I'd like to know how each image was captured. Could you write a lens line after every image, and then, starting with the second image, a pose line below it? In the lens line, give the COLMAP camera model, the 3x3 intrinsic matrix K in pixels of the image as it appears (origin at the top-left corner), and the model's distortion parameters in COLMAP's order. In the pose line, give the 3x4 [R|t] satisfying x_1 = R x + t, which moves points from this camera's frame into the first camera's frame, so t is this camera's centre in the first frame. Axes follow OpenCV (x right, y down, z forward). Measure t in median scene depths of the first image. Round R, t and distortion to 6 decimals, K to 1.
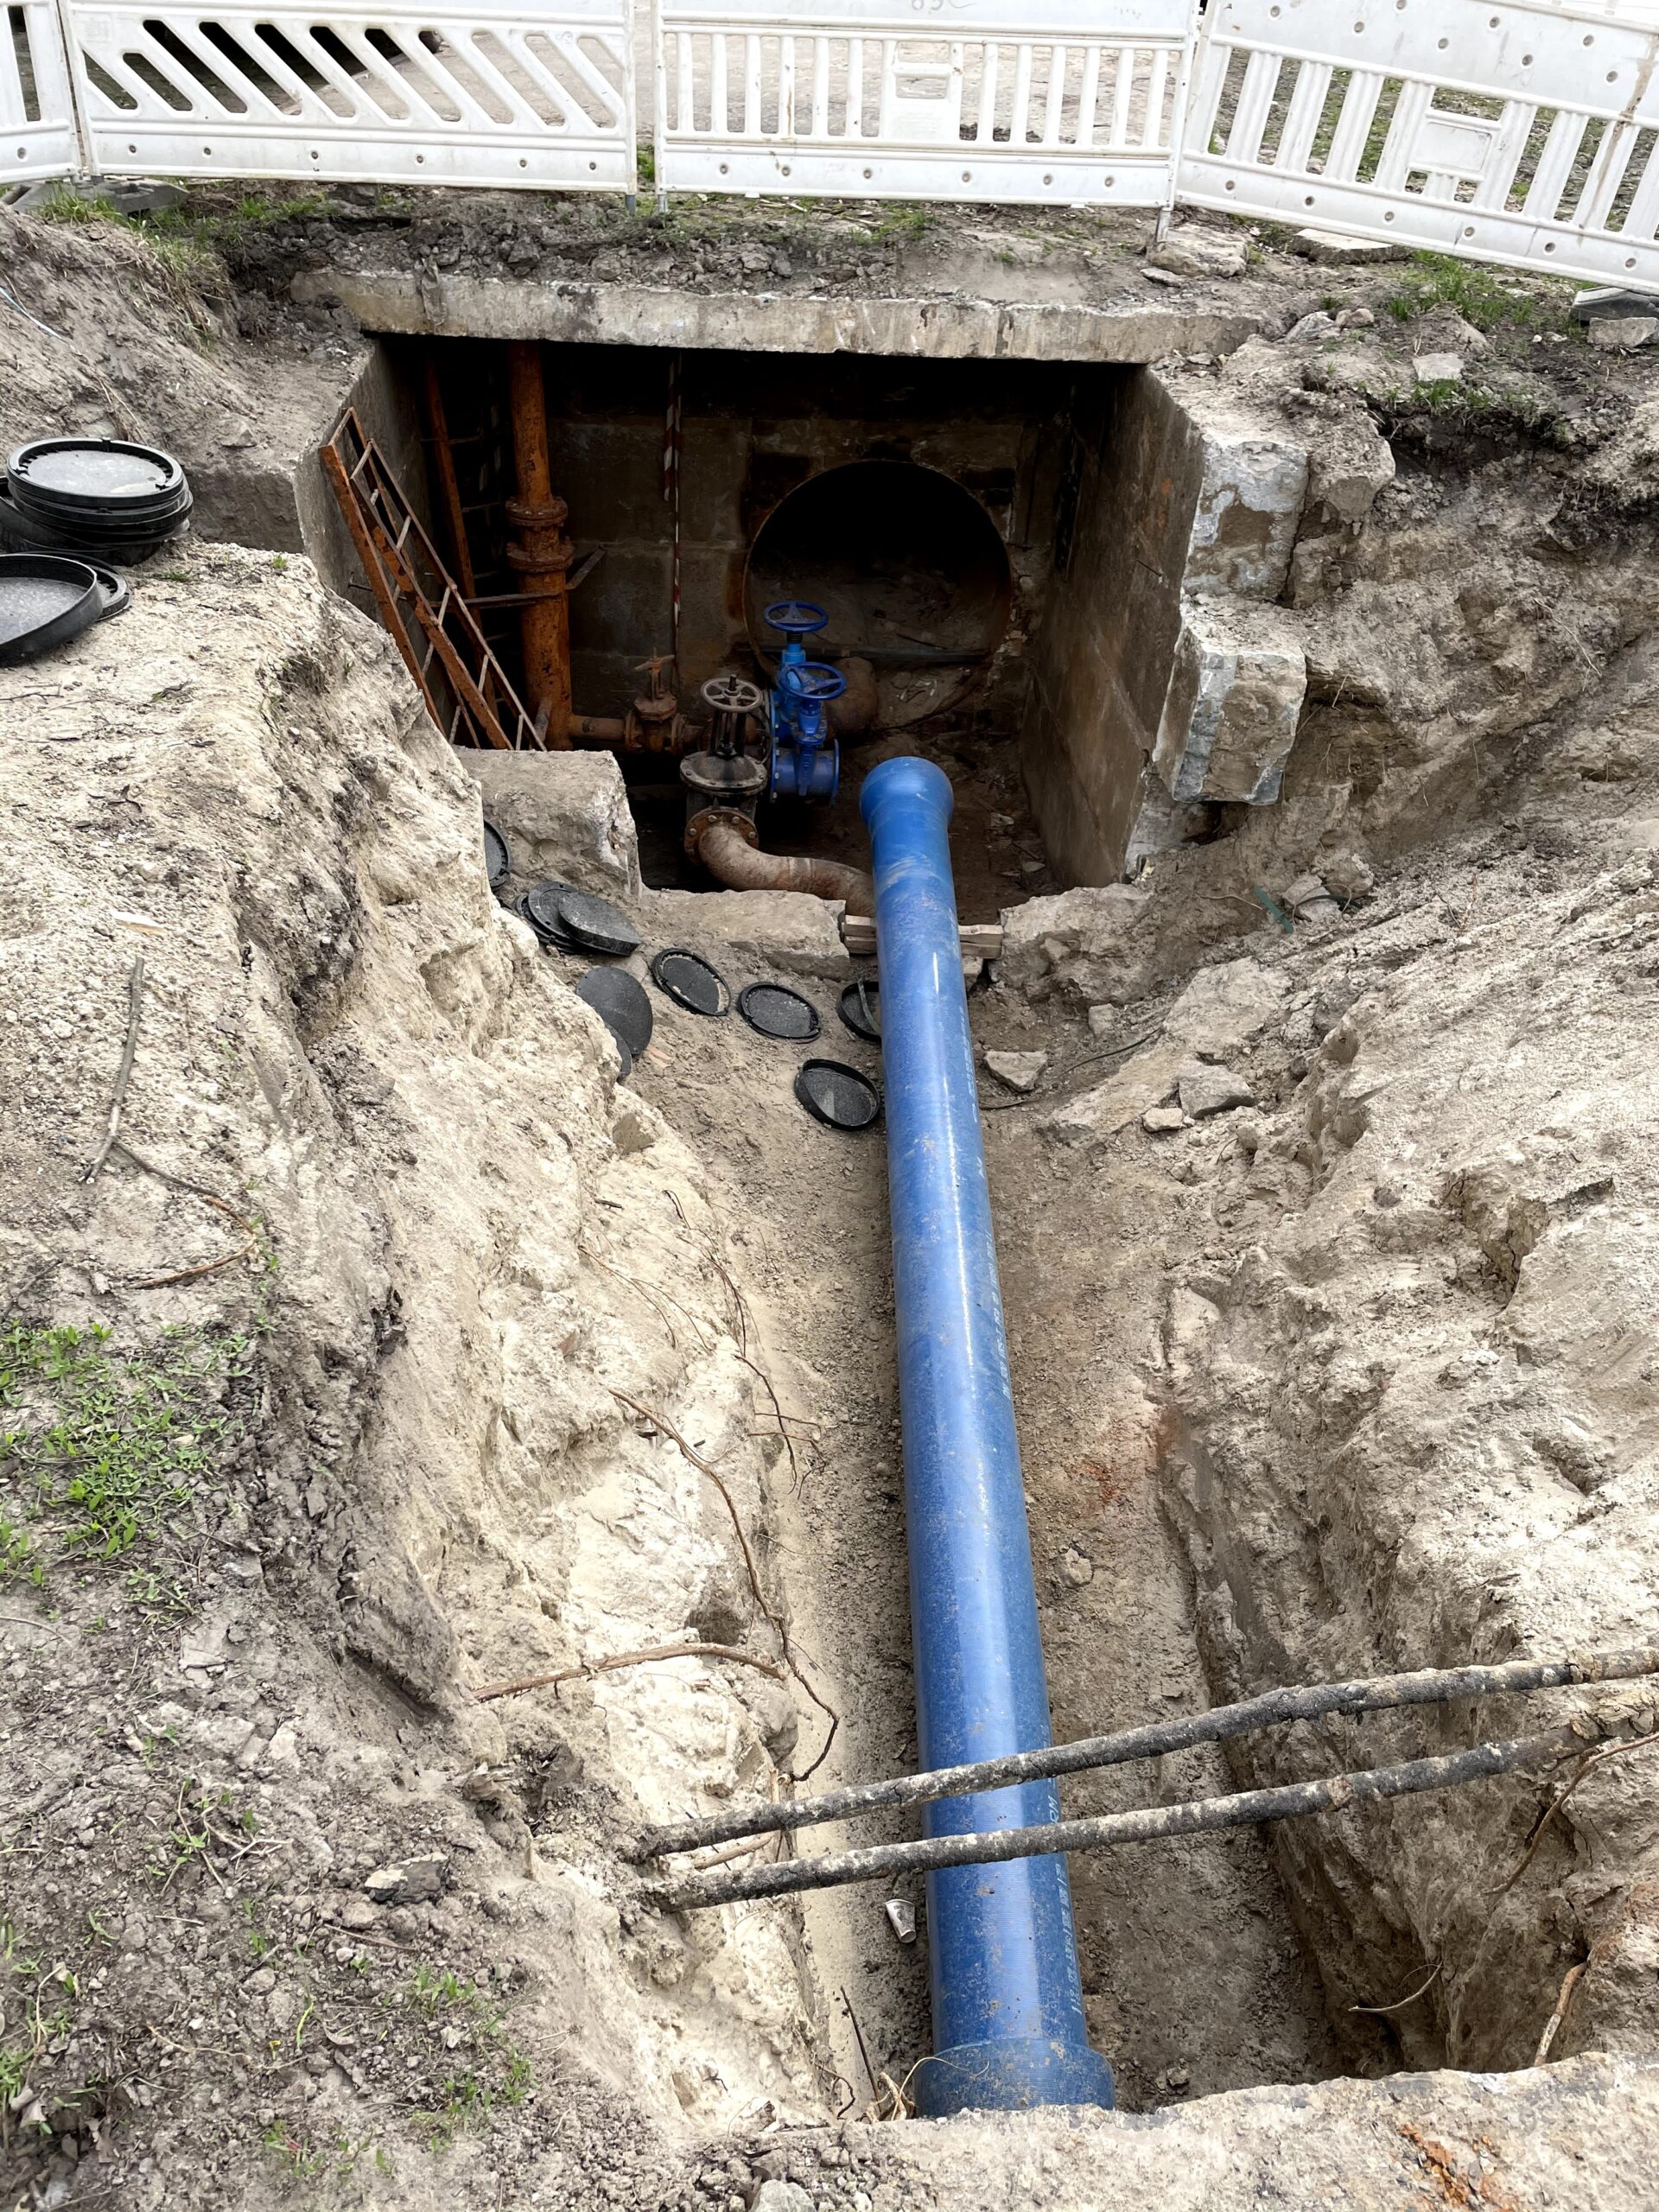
lens RADIAL K [[1654.6, 0, 824.3], [0, 1654.6, 1091.0], [0, 0, 1]] dist [0.082676, -0.101534]
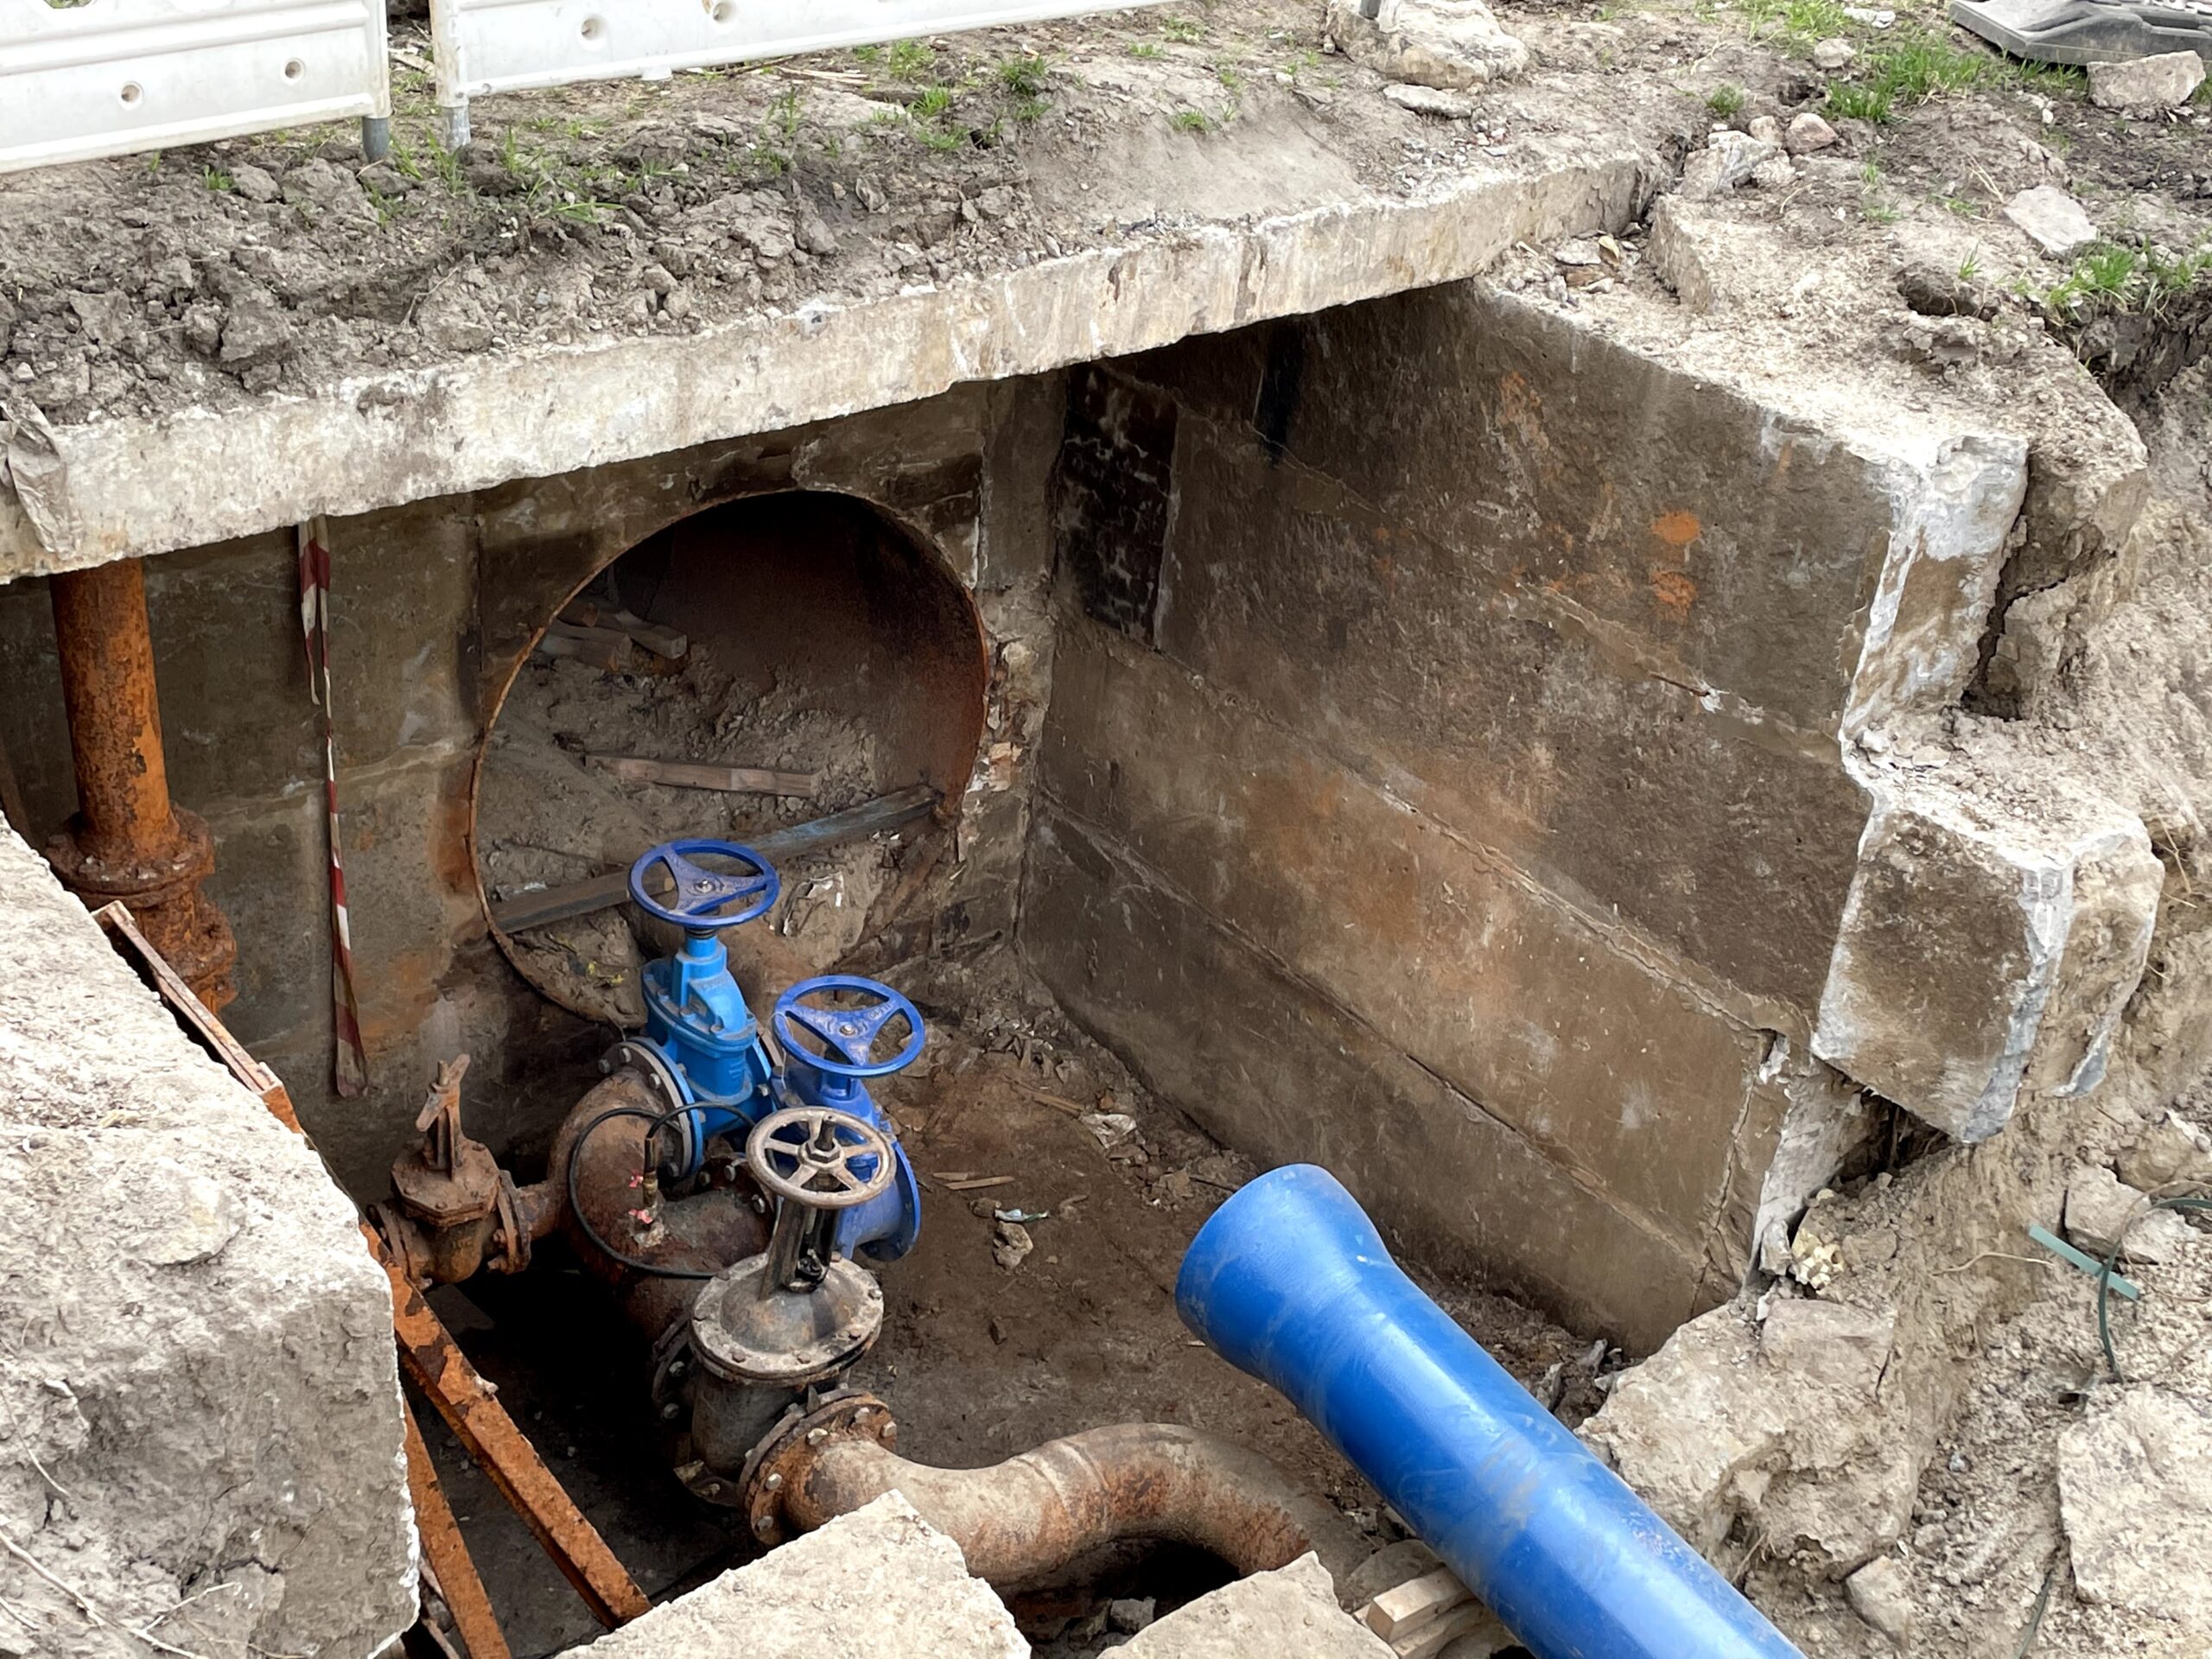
lens RADIAL K [[2870.4, 0, 1096.6], [0, 2870.4, 818.5], [0, 0, 1]] dist [0.138753, -0.316262]
pose [[0.817997, -0.279000, 0.503030, -0.376046], [0.317159, 0.948317, 0.010229, -0.335285], [-0.479886, 0.151174, 0.864208, 0.355401]]
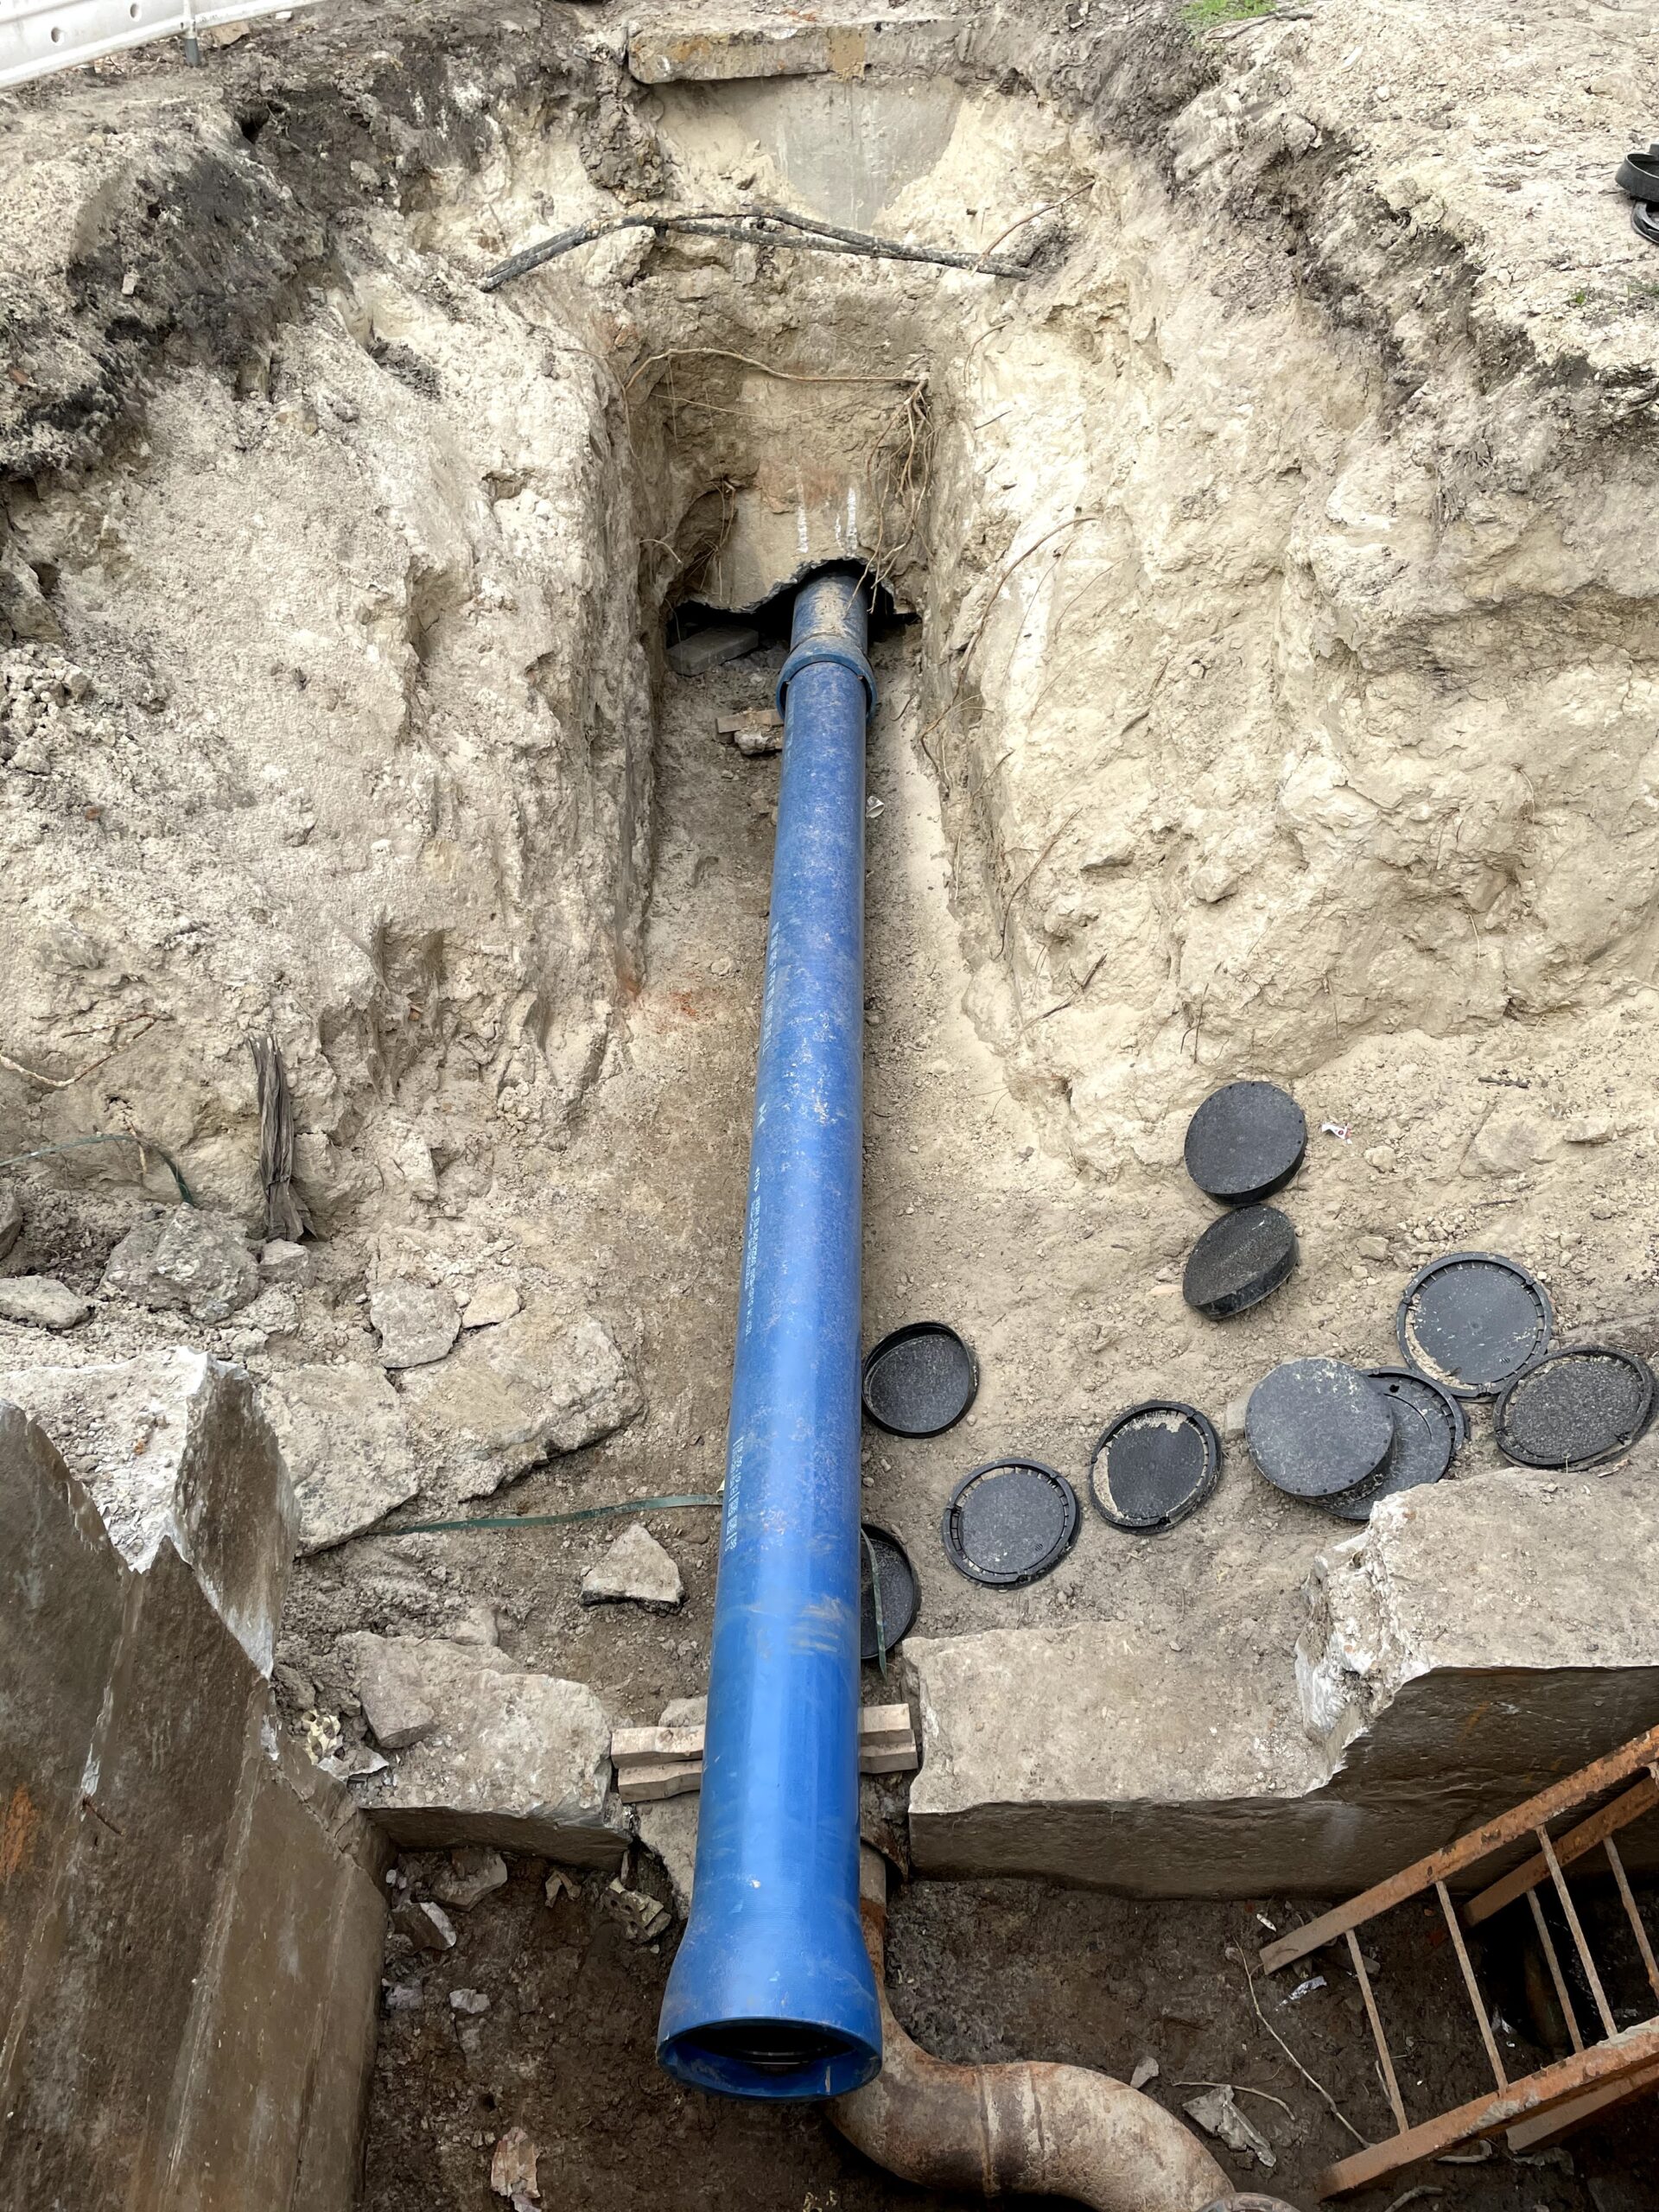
lens RADIAL K [[1695.6, 0, 829.5], [0, 1695.6, 1106.0], [0, 0, 1]] dist [0.116517, -0.127478]
pose [[-0.999411, -0.034169, -0.003228, 0.045944], [-0.007207, 0.116974, 0.993109, -0.693899], [-0.033556, 0.992547, -0.117152, 0.881339]]
